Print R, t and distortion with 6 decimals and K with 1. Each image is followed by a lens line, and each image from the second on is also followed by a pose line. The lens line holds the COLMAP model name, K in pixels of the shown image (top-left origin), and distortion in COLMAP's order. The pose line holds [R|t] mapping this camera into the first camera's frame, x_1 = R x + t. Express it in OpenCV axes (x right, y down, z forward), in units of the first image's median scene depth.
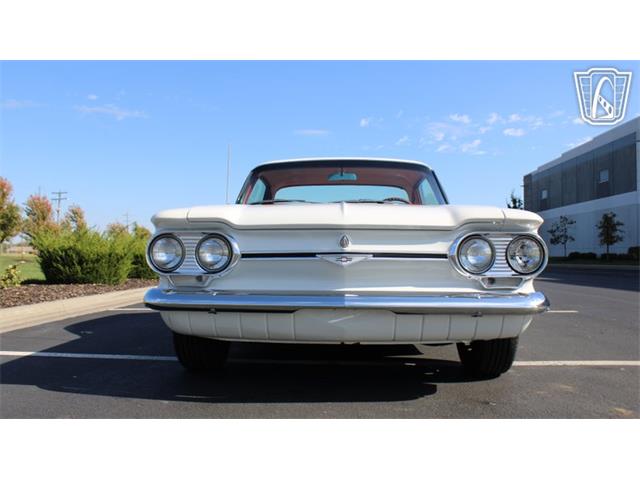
lens RADIAL K [[546.1, 0, 313.8], [0, 546.1, 239.4], [0, 0, 1]] dist [-0.151714, 0.131491]
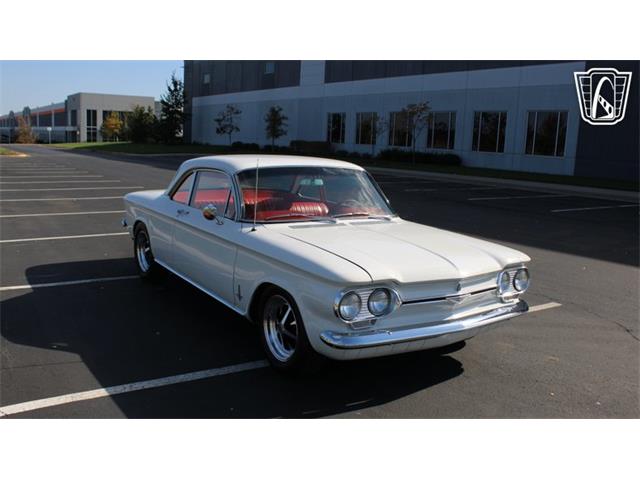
lens RADIAL K [[614.6, 0, 320.6], [0, 614.6, 238.4], [0, 0, 1]] dist [-0.163948, 0.198042]
pose [[0.791959, -0.076658, 0.605743, -0.092235], [-0.054752, 0.979174, 0.195501, -0.032067], [-0.608115, -0.187995, 0.771268, -0.005605]]
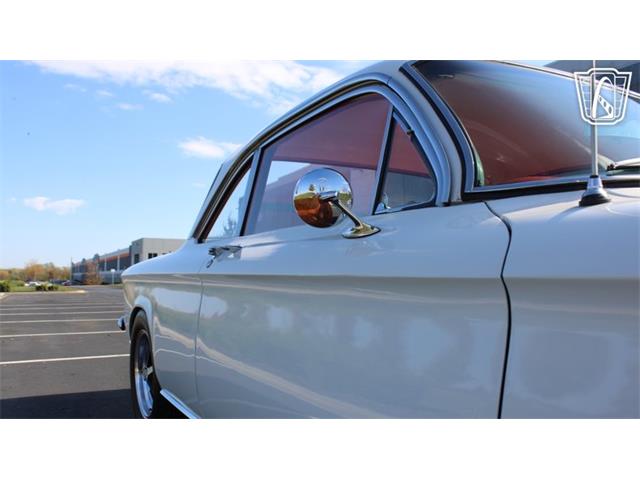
lens RADIAL K [[554.8, 0, 309.1], [0, 554.8, 239.1], [0, 0, 1]] dist [-0.165302, 0.161521]
pose [[0.845189, 0.036603, 0.533213, -0.040425], [-0.015750, 0.998925, -0.043606, -0.002477], [-0.534236, 0.028457, 0.844857, 0.101164]]
